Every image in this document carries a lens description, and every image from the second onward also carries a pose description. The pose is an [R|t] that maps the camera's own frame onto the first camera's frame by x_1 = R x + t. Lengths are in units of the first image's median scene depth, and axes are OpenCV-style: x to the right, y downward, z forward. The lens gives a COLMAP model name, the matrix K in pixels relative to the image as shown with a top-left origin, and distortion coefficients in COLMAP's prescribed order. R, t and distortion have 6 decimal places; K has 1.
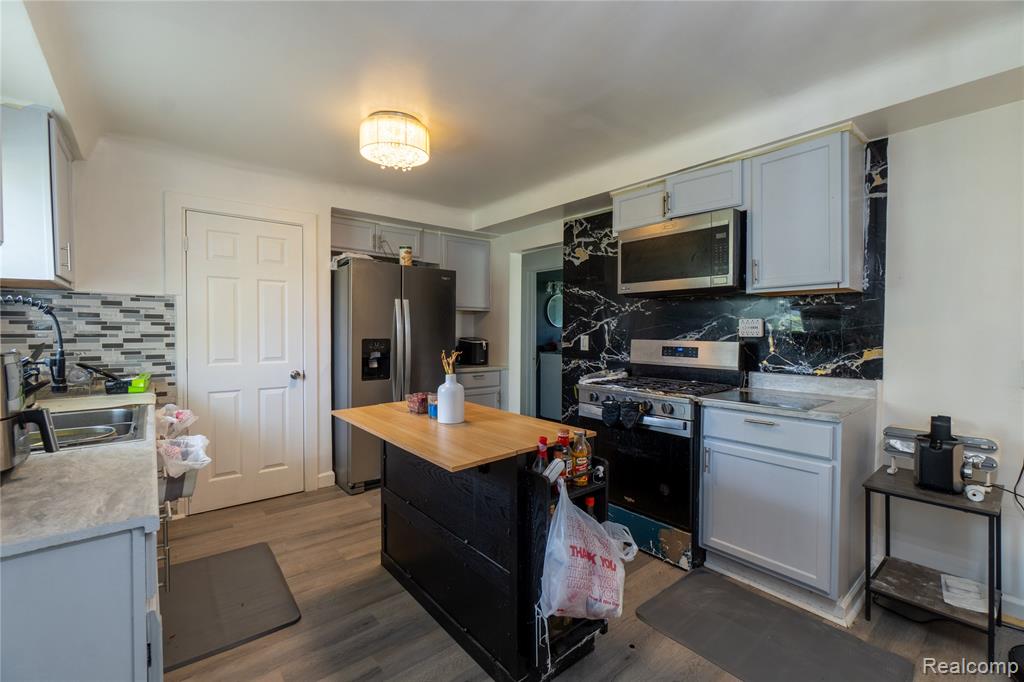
lens RADIAL K [[441.1, 0, 515.6], [0, 441.1, 337.0], [0, 0, 1]] dist [-0.008287, 0.000706]
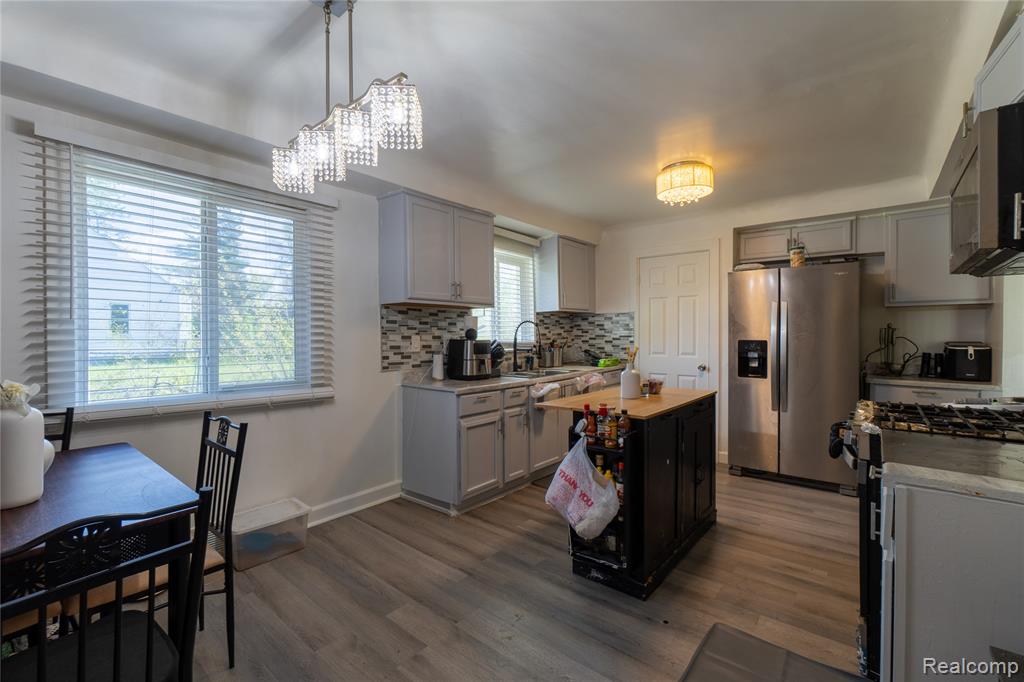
lens RADIAL K [[441.1, 0, 515.6], [0, 441.1, 337.0], [0, 0, 1]] dist [-0.008287, 0.000706]
pose [[0.185190, 0.006483, -0.982681, 0.768578], [-0.010047, 0.999938, 0.004704, -0.004312], [0.982651, 0.009002, 0.185244, 0.257776]]
